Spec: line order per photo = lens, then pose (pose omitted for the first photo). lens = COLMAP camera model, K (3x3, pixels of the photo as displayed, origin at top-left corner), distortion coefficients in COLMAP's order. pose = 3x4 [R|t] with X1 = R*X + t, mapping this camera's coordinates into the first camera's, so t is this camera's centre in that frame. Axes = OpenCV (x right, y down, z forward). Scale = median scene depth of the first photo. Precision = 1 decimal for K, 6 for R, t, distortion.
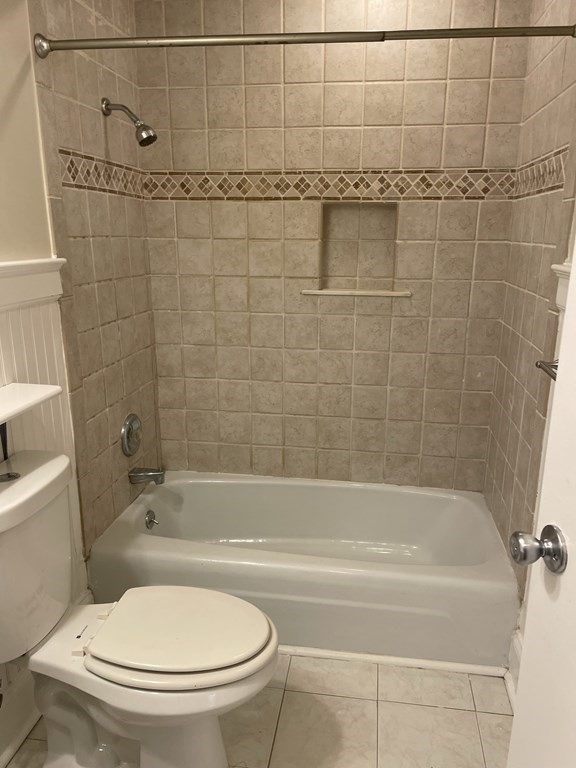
lens RADIAL K [[577.9, 0, 288.9], [0, 577.9, 389.9], [0, 0, 1]] dist [0.084168, -0.087856]
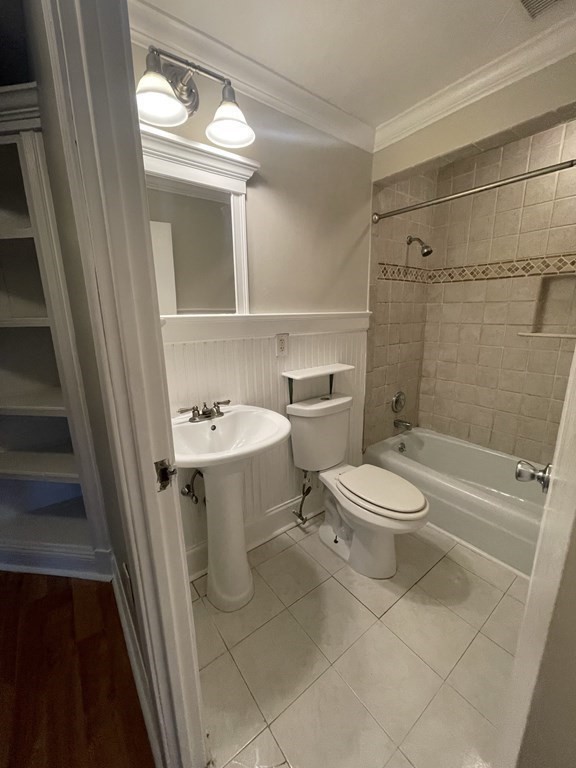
lens RADIAL K [[309.2, 0, 293.0], [0, 309.2, 379.3], [0, 0, 1]] dist [0.019933, 0.000499]
pose [[0.727461, 0.142418, -0.671206, 0.170987], [-0.170930, 0.984997, 0.023743, 0.038915], [0.664518, 0.097457, 0.740890, -0.029933]]
